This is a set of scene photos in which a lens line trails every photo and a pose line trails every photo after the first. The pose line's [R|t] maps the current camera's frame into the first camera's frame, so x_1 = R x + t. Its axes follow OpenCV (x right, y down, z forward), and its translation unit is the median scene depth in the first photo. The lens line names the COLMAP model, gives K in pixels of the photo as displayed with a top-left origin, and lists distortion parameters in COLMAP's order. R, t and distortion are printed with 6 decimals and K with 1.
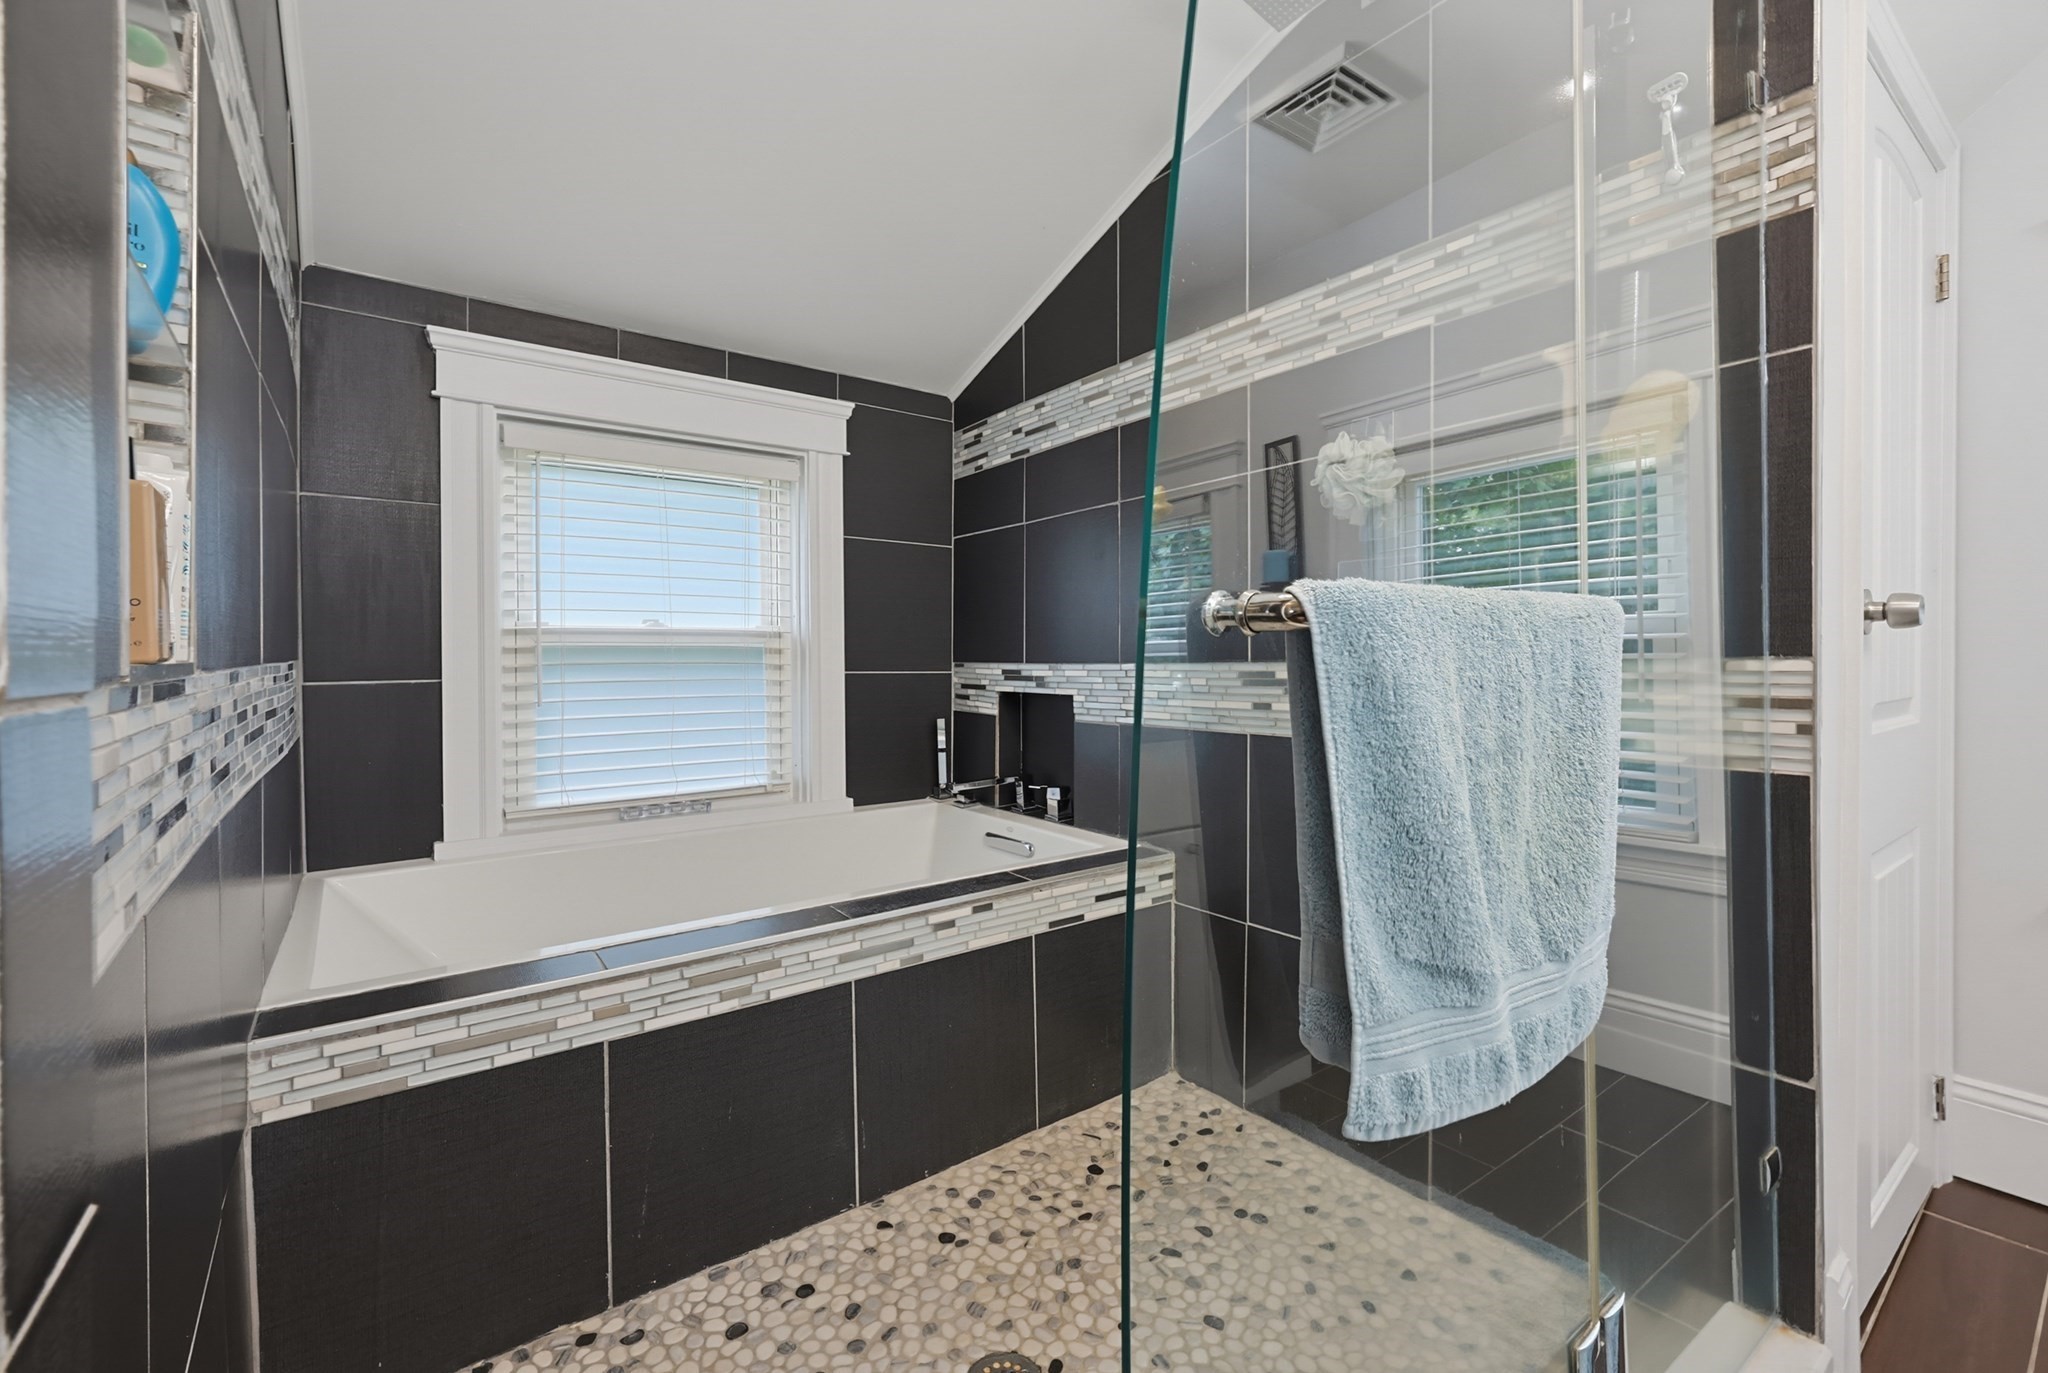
lens RADIAL K [[889.2, 0, 1024.2], [0, 889.2, 682.4], [0, 0, 1]] dist [-0.009782, 0.000025]
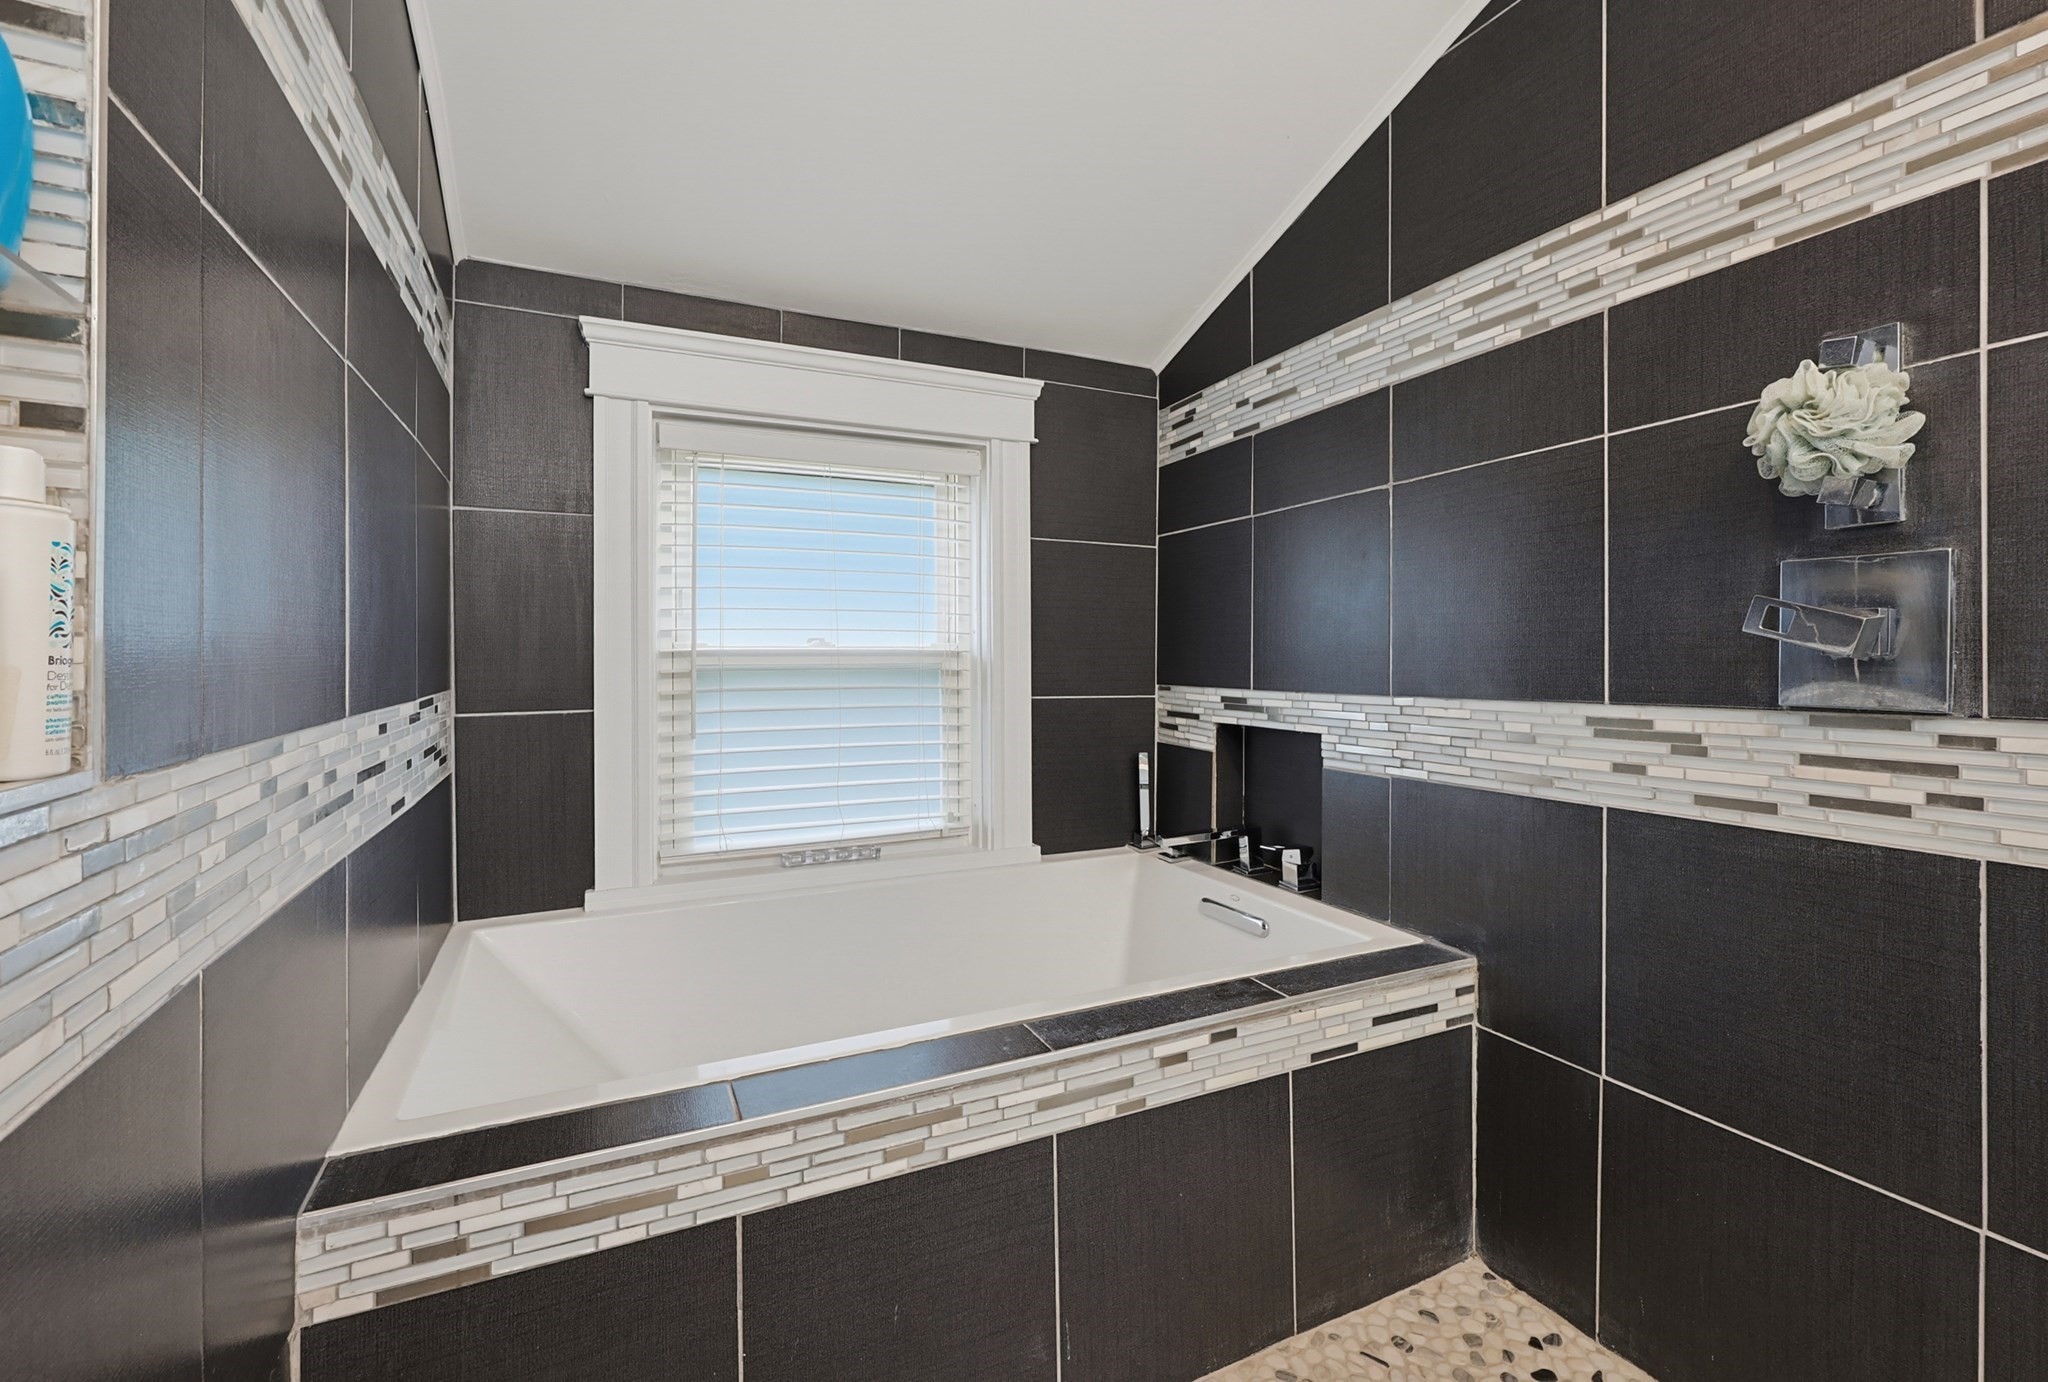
lens RADIAL K [[889.2, 0, 1020.2], [0, 889.2, 679.5], [0, 0, 1]] dist [-0.009782, 0.000025]
pose [[0.981594, 0.004273, -0.190930, -0.067367], [-0.004053, 0.999991, 0.001542, -0.040842], [0.190934, -0.000740, 0.981603, 0.218519]]
